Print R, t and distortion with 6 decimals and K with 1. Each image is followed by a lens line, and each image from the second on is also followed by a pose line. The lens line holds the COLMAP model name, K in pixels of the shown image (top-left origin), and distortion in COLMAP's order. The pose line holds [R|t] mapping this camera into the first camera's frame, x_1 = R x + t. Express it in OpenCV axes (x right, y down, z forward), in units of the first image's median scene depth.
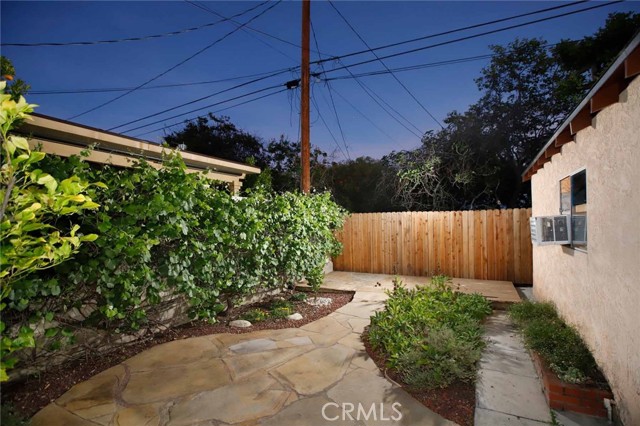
lens RADIAL K [[305.3, 0, 319.8], [0, 305.3, 212.9], [0, 0, 1]] dist [-0.000589, 0.000010]
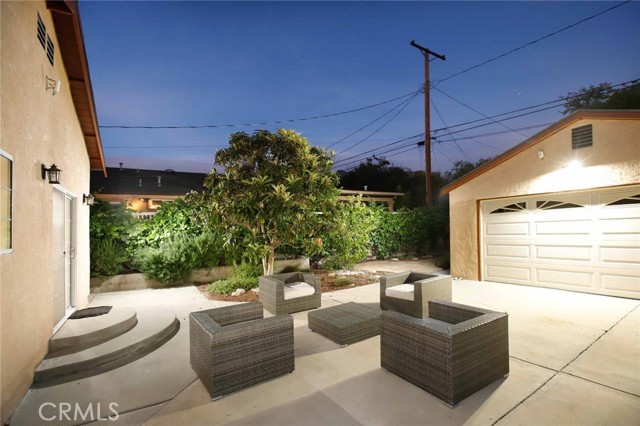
lens RADIAL K [[305.3, 0, 320.6], [0, 305.3, 215.3], [0, 0, 1]] dist [-0.000589, 0.000010]
pose [[0.878655, -0.029600, -0.476538, 0.233348], [0.033864, 0.999426, 0.000360, -0.029677], [0.476254, -0.016453, 0.879154, -0.844884]]
